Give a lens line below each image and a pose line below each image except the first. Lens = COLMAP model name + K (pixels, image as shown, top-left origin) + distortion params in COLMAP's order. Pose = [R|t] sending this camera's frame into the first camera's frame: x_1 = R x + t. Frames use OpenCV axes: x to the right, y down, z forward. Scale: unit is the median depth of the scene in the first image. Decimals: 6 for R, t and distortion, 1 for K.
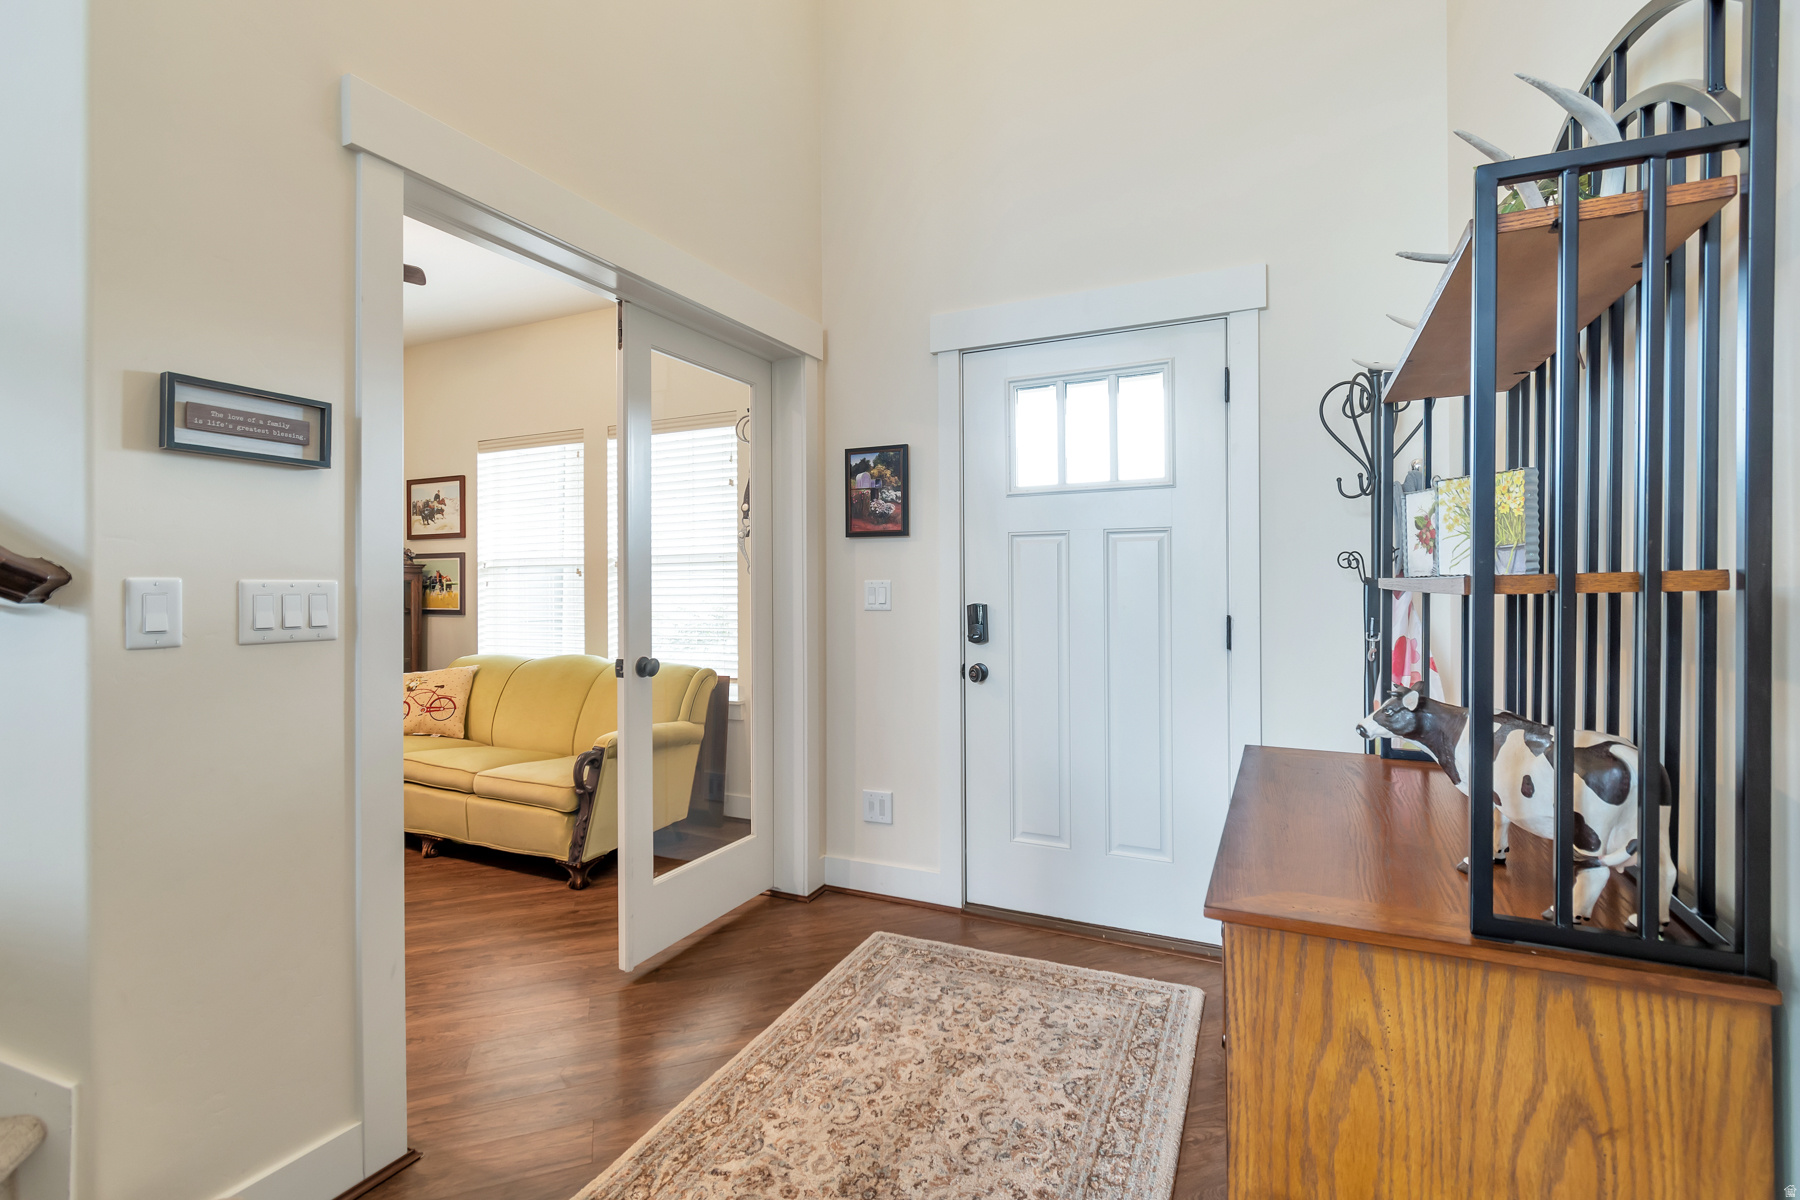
lens RADIAL K [[799.5, 0, 899.5], [0, 799.5, 595.0], [0, 0, 1]] dist [0.002388, -0.000975]
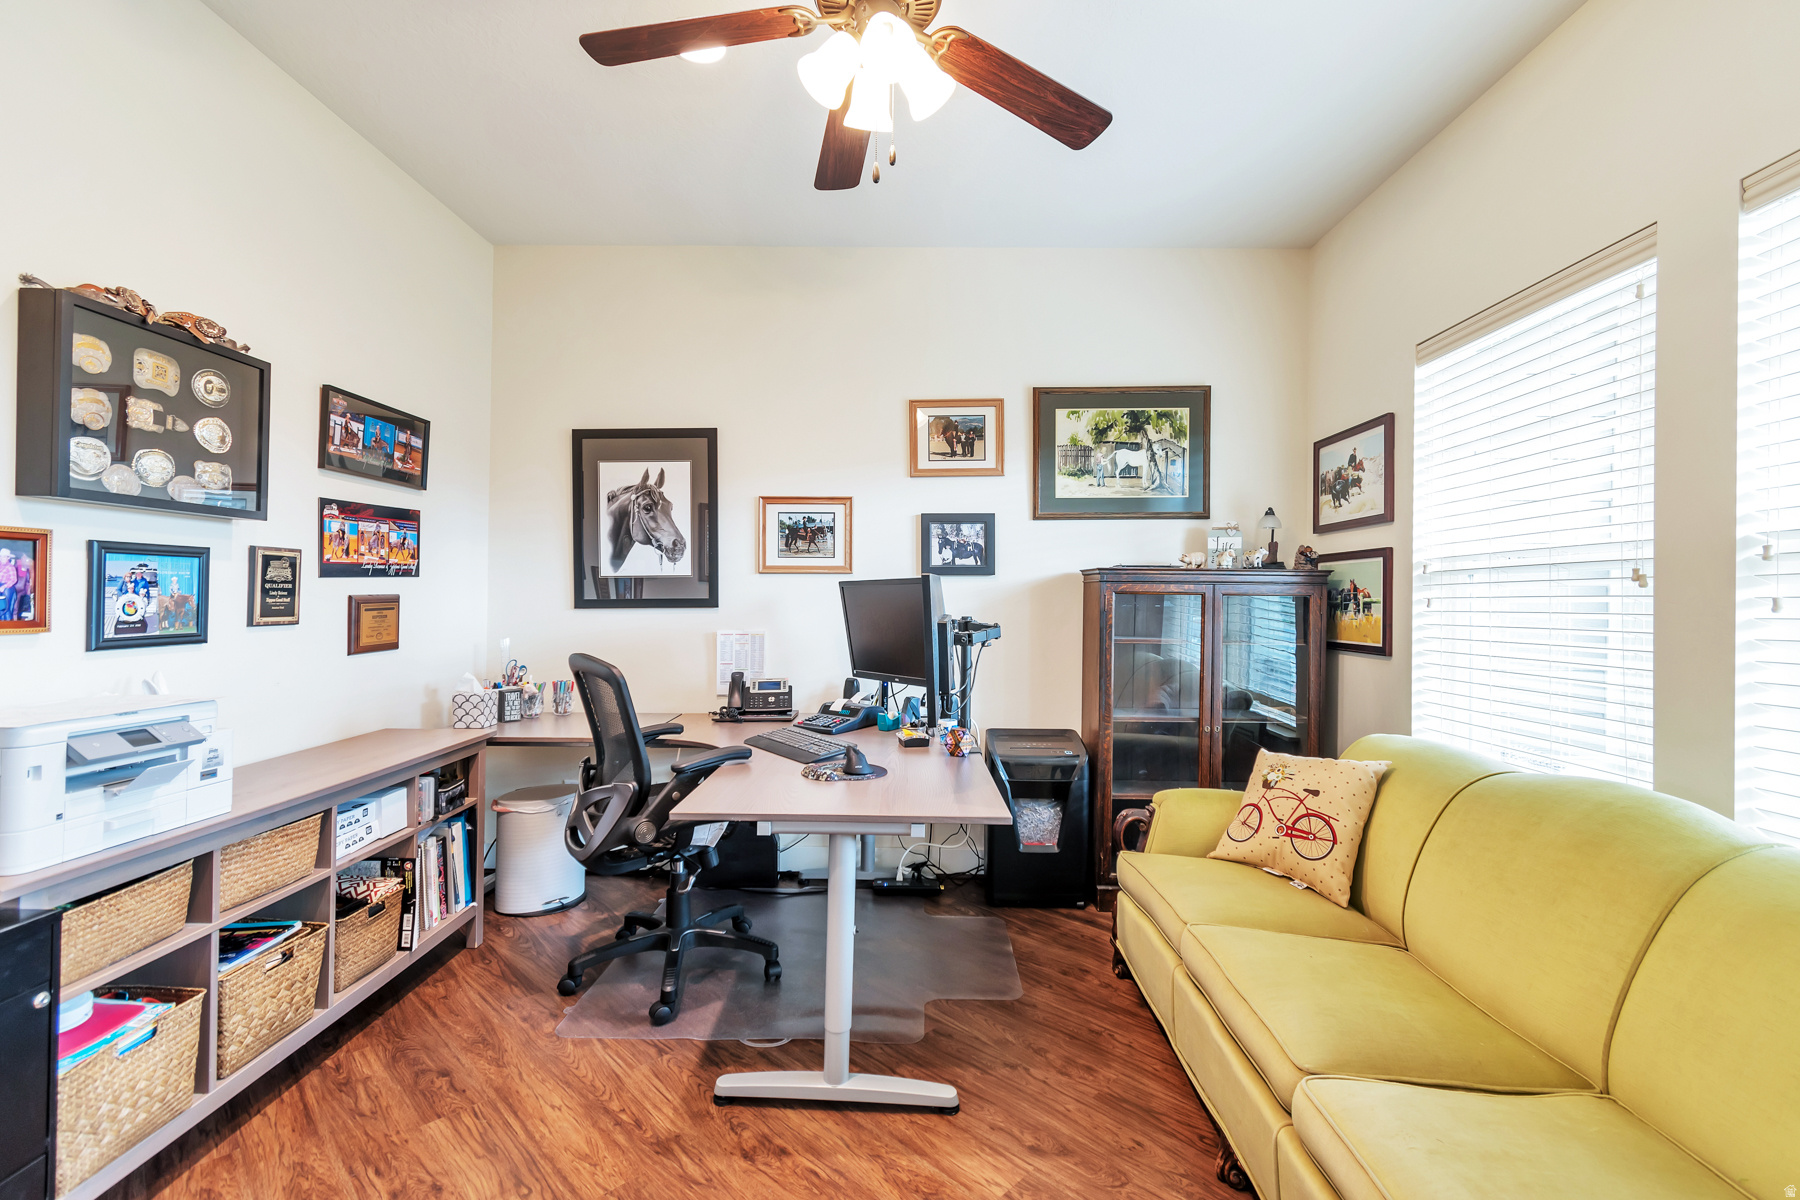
lens RADIAL K [[799.5, 0, 895.8], [0, 799.5, 592.6], [0, 0, 1]] dist [0.002388, -0.000975]
pose [[0.409951, -0.001585, -0.912106, -0.166814], [-0.016805, 0.999816, -0.009291, -0.009516], [0.911953, 0.019137, 0.409849, 0.442216]]
